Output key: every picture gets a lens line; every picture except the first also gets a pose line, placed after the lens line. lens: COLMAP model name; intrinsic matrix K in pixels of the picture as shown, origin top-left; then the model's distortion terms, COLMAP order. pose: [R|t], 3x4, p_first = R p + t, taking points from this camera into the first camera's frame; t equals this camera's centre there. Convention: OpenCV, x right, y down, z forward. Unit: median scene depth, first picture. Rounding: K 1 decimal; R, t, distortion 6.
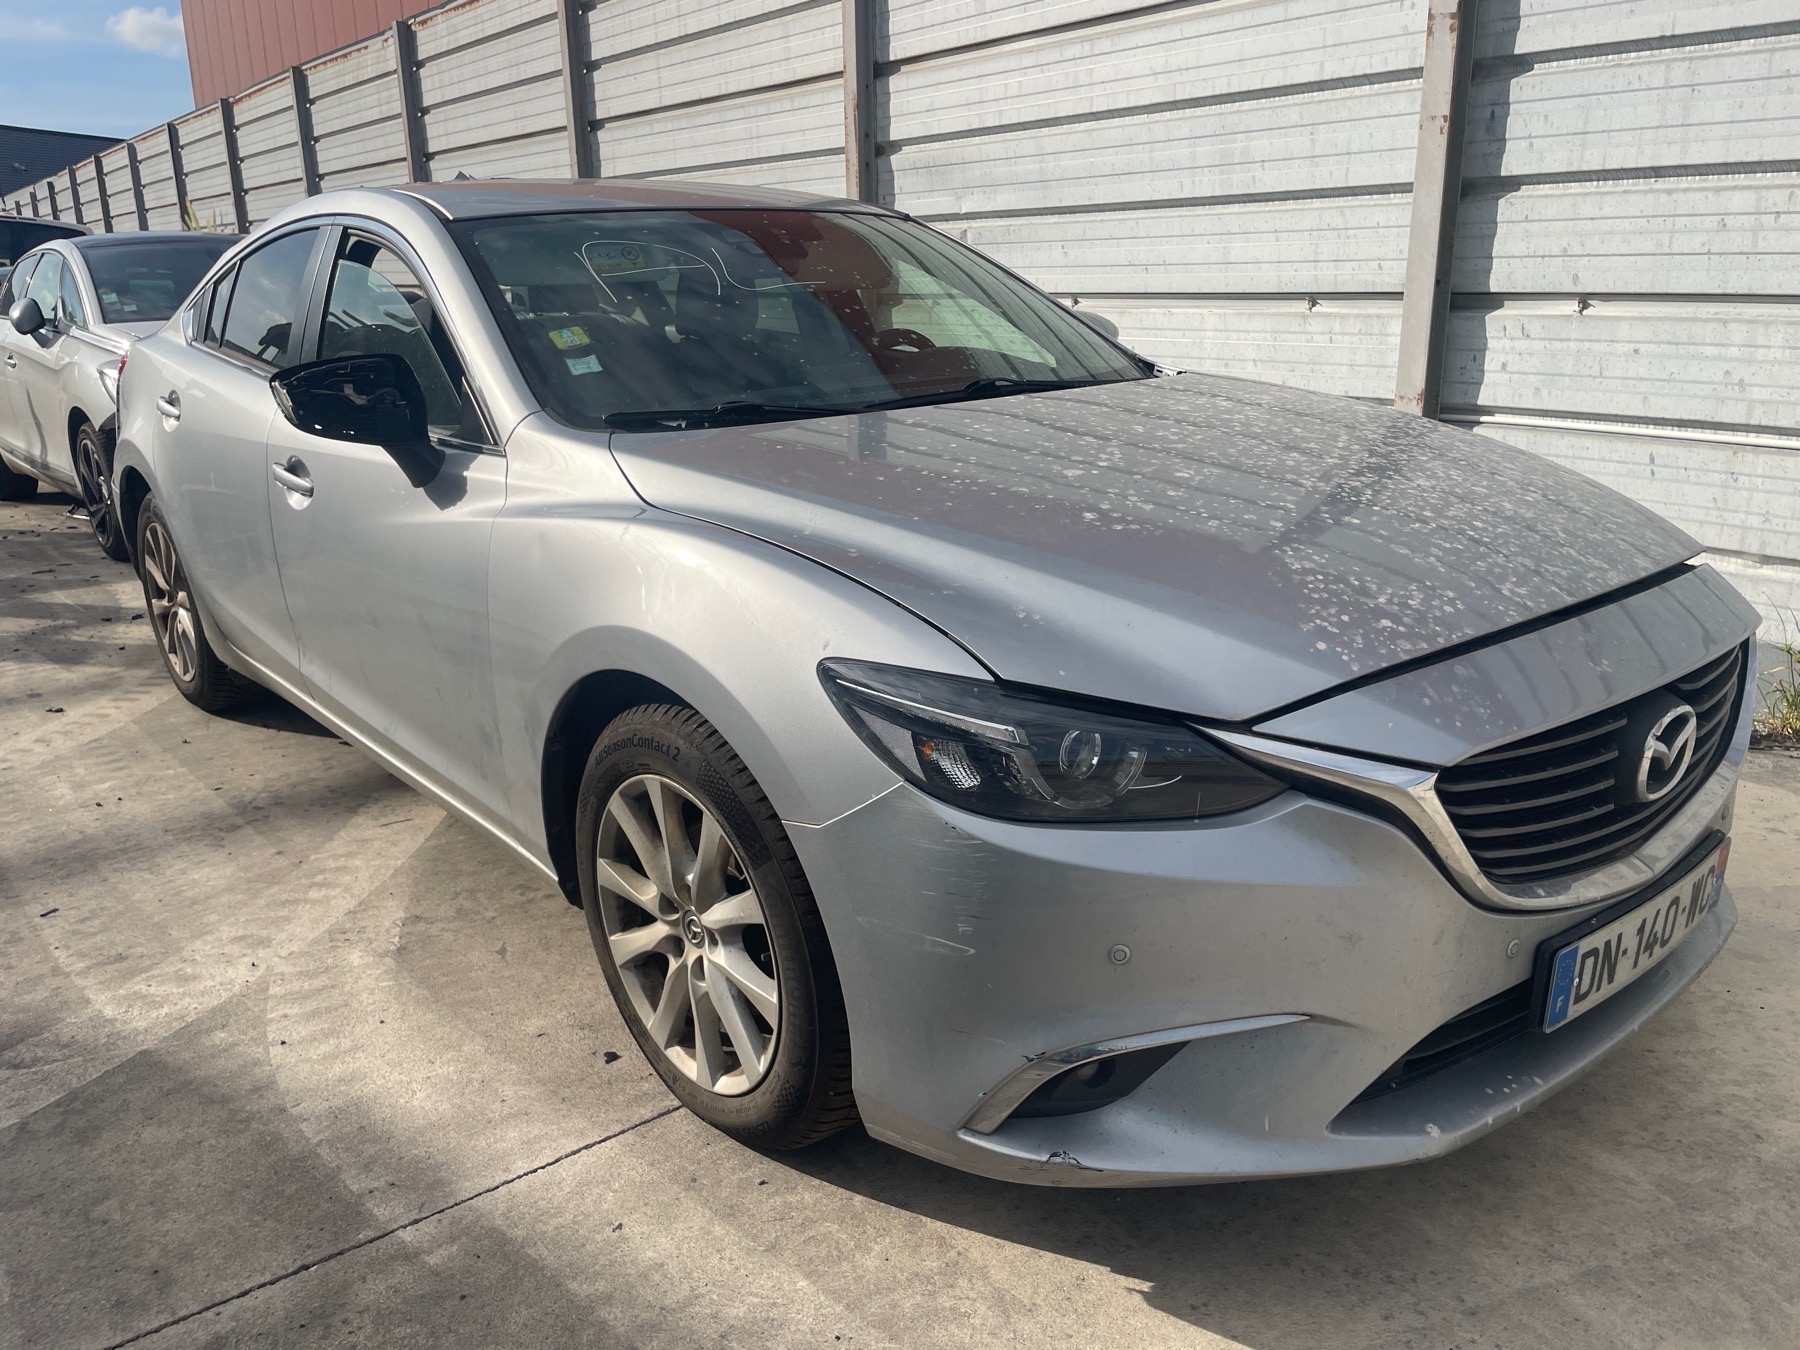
lens RADIAL K [[1378.5, 0, 869.2], [0, 1378.5, 668.1], [0, 0, 1]] dist [0.075193, -0.102062]
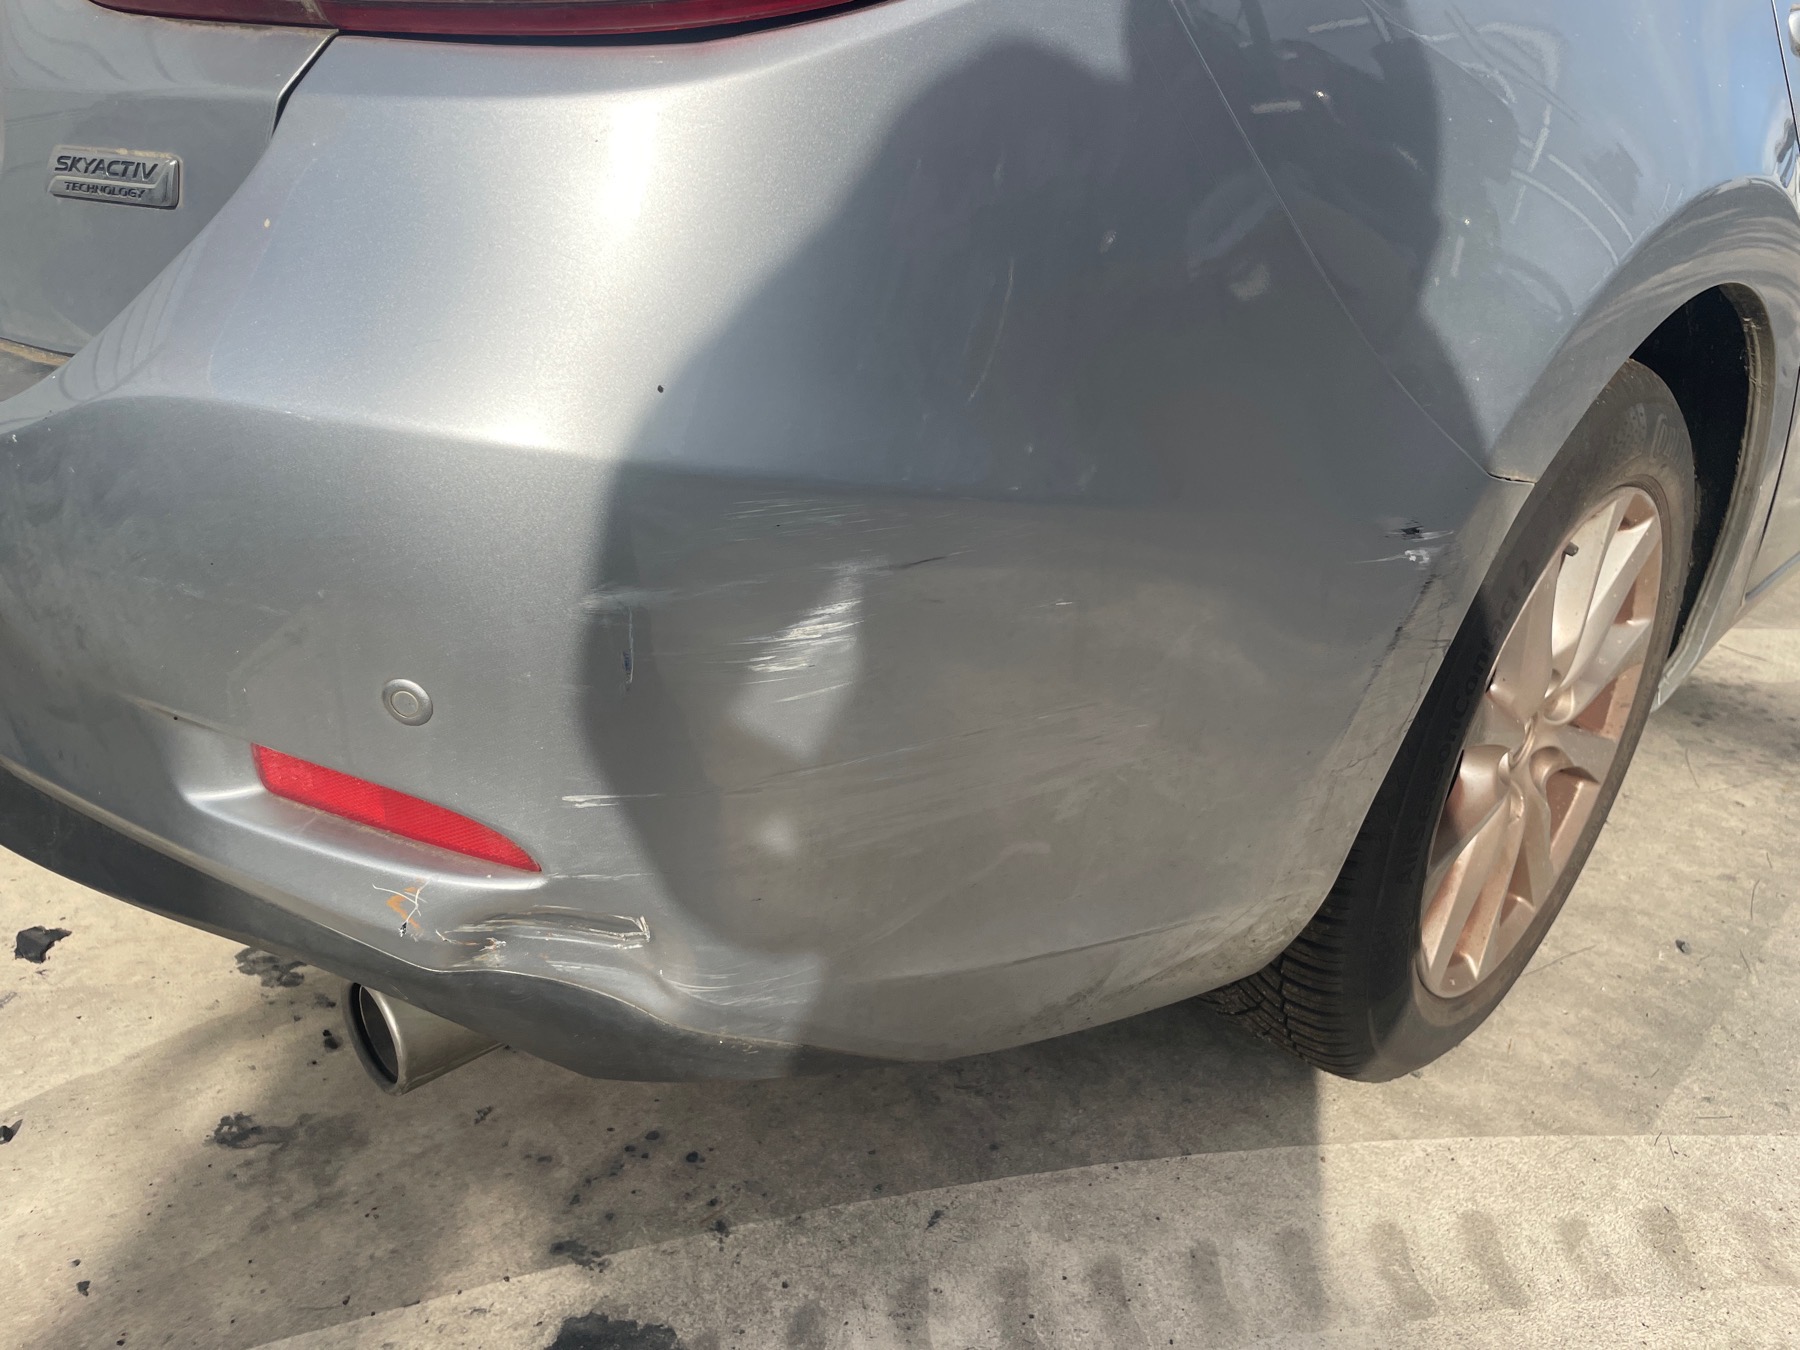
lens RADIAL K [[1378.5, 0, 922.6], [0, 1378.5, 658.1], [0, 0, 1]] dist [0.075193, -0.102062]
pose [[-0.129718, -0.379805, 0.915927, -0.770334], [0.230830, 0.886785, 0.400412, -0.220268], [-0.964309, 0.263363, -0.027361, 1.165284]]
